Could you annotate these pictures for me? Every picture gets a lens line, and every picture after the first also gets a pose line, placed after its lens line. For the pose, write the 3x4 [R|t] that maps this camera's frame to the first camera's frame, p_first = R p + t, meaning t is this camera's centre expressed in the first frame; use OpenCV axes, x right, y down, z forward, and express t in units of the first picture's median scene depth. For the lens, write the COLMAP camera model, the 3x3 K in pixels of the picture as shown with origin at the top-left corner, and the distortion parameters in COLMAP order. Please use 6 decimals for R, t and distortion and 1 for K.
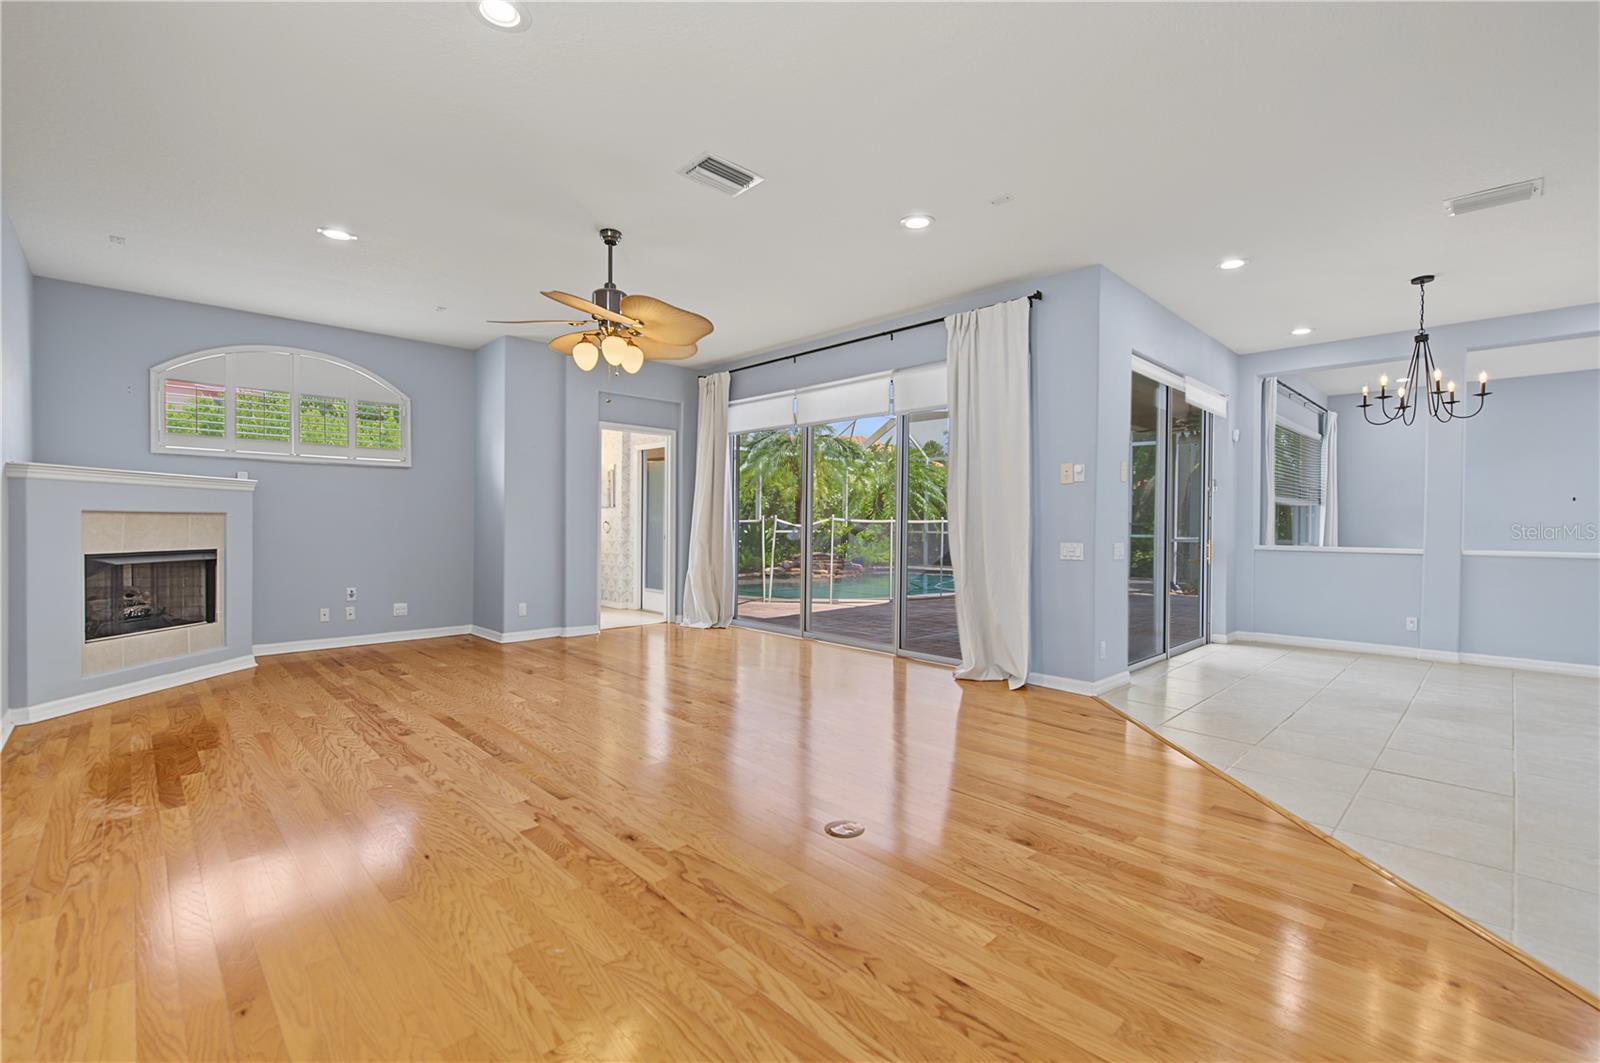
lens RADIAL K [[686.7, 0, 794.1], [0, 686.7, 528.6], [0, 0, 1]] dist [-0.002845, -0.000389]
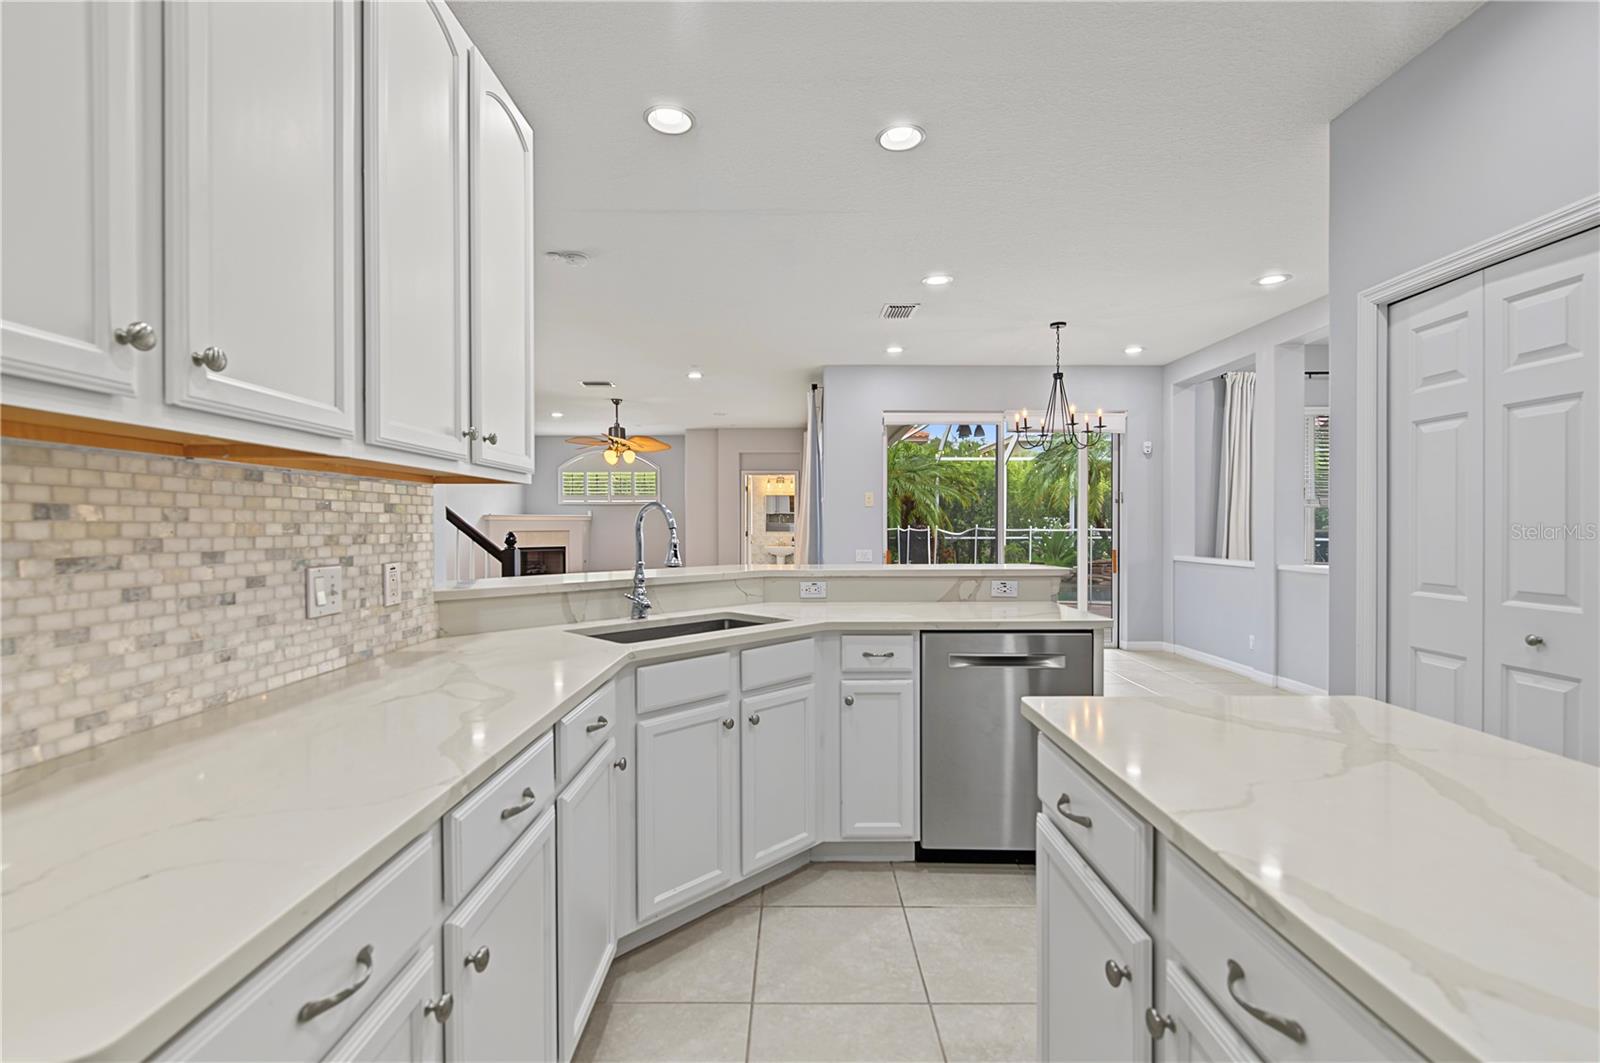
lens RADIAL K [[704.5, 0, 794.6], [0, 704.5, 531.5], [0, 0, 1]] dist [0.001744, -0.001454]
pose [[0.717176, -0.002207, -0.696889, 1.607996], [0.002439, 0.999997, -0.000657, -0.019284], [0.696888, -0.001228, 0.717179, -0.176226]]
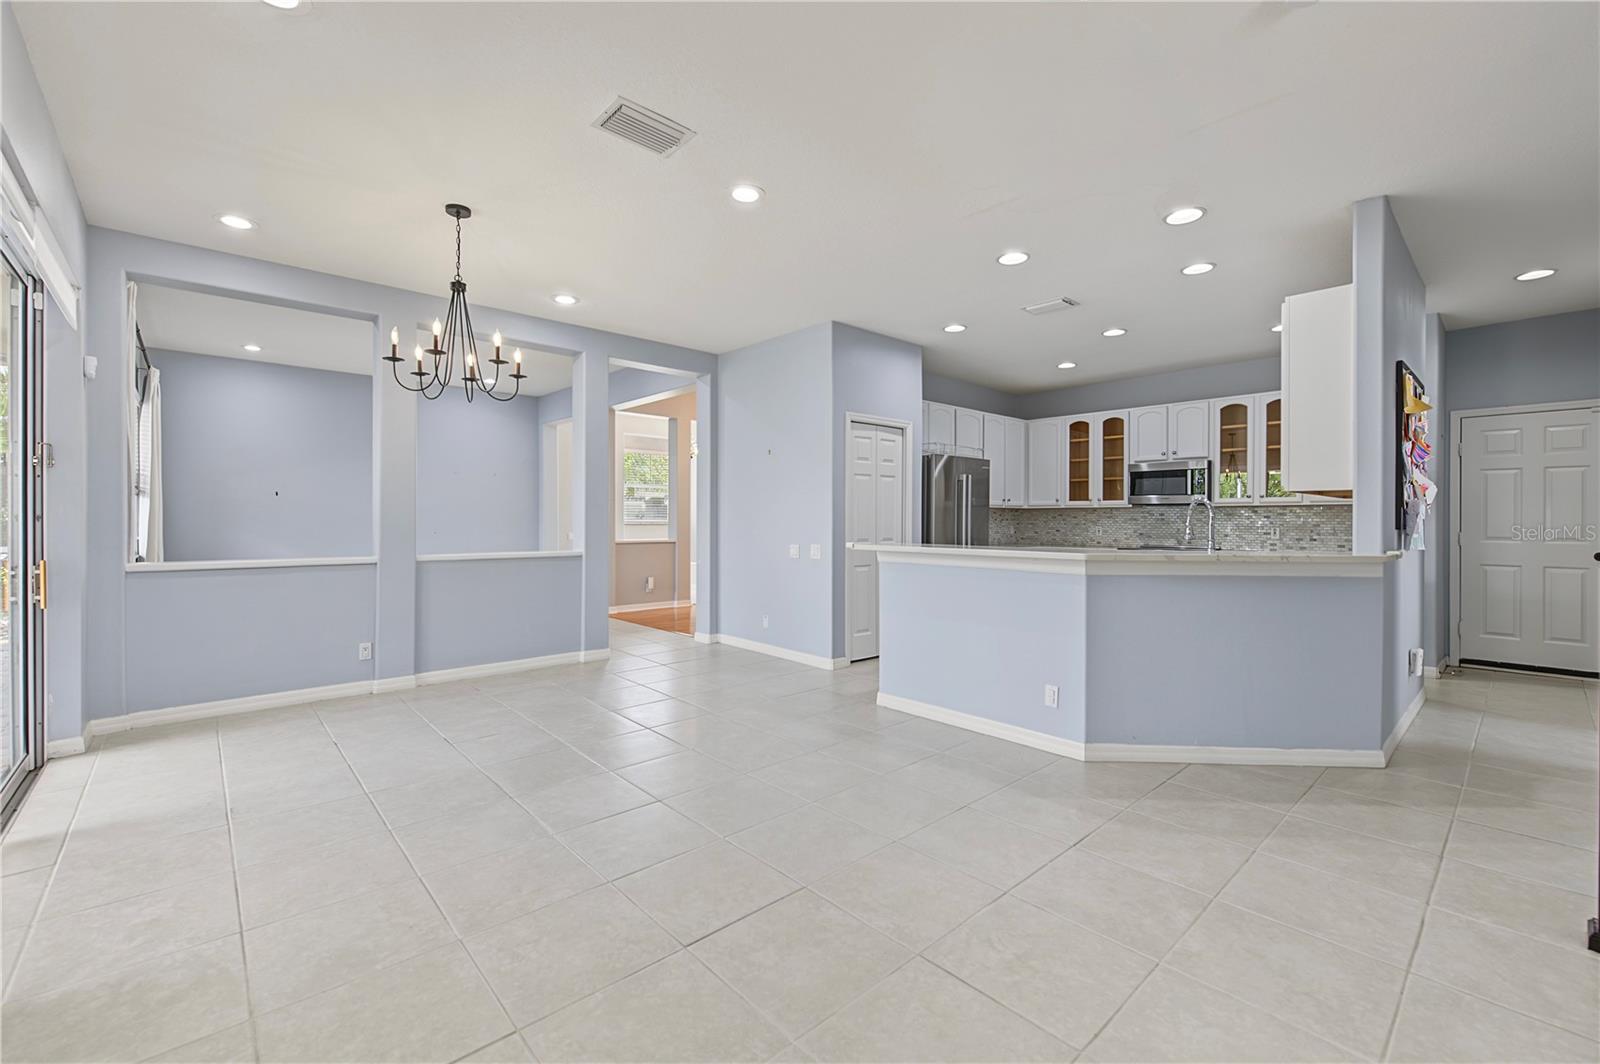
lens RADIAL K [[669.7, 0, 806.7], [0, 669.7, 525.5], [0, 0, 1]] dist [0.007023, -0.002020]
pose [[0.026728, -0.013633, 0.999550, 0.195888], [0.004042, 0.999900, 0.013530, -0.022845], [-0.999635, 0.003679, 0.026780, 0.668867]]
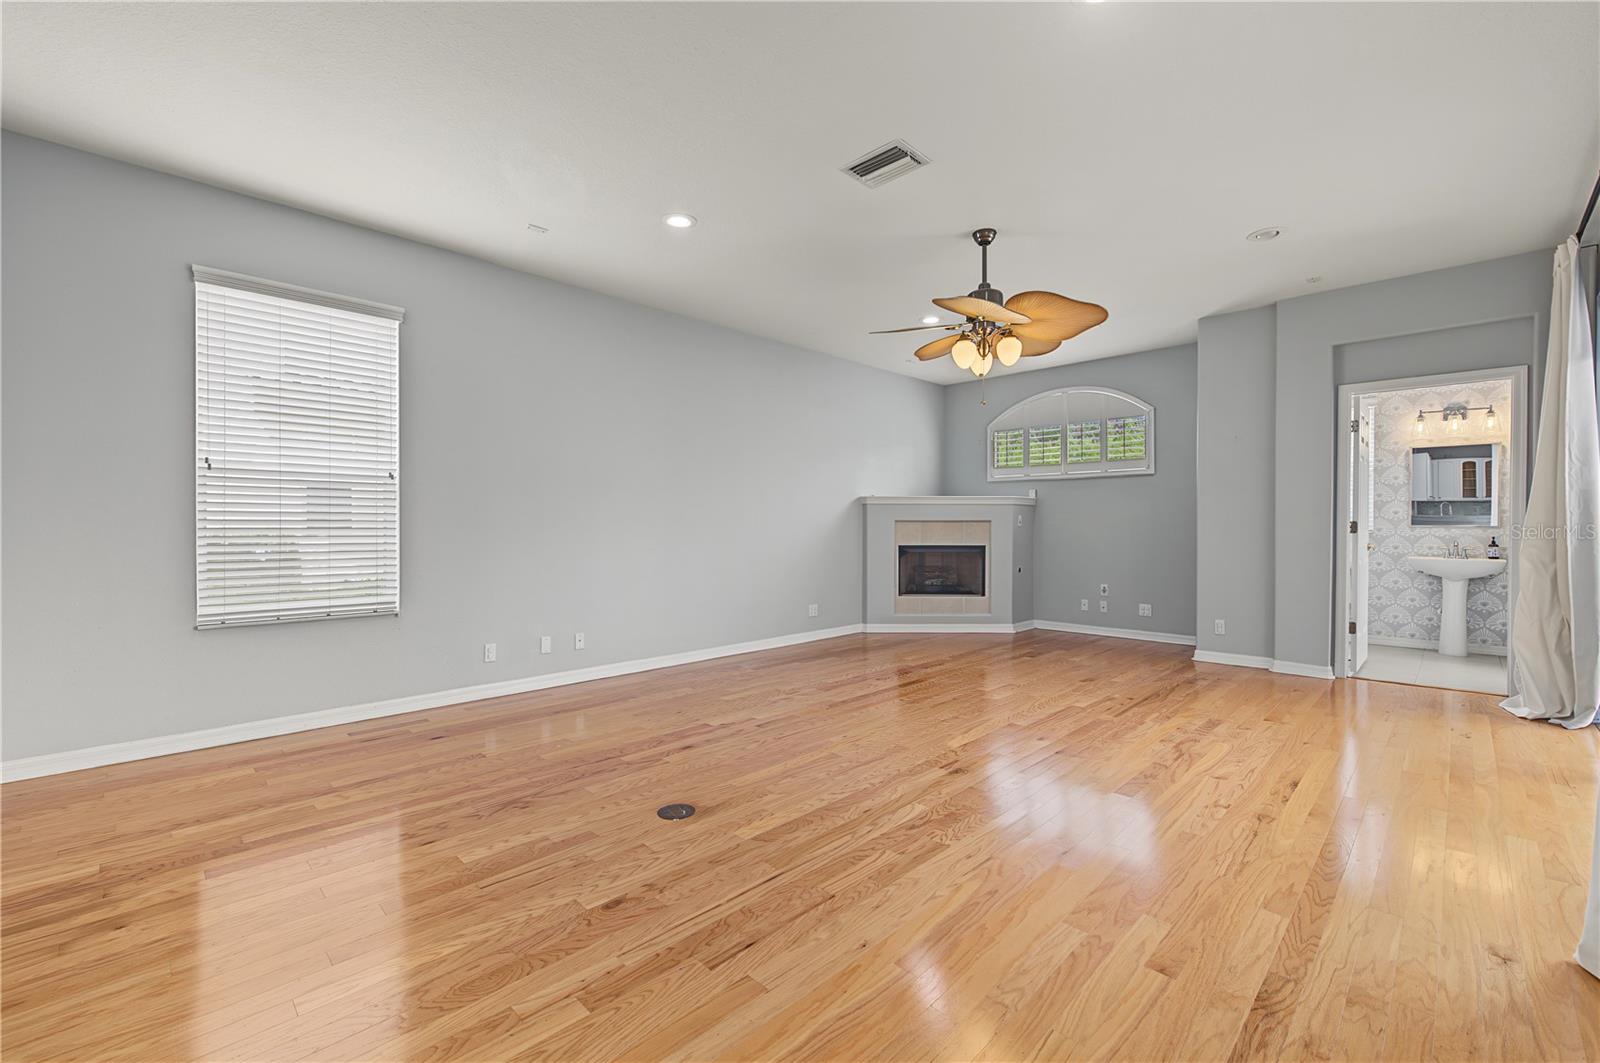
lens RADIAL K [[669.7, 0, 807.1], [0, 669.7, 527.0], [0, 0, 1]] dist [0.007023, -0.002020]
pose [[0.030635, -0.004923, -0.999519, 0.673491], [-0.007595, 0.999958, -0.005158, 0.000423], [0.999502, 0.007749, 0.030597, 0.700905]]
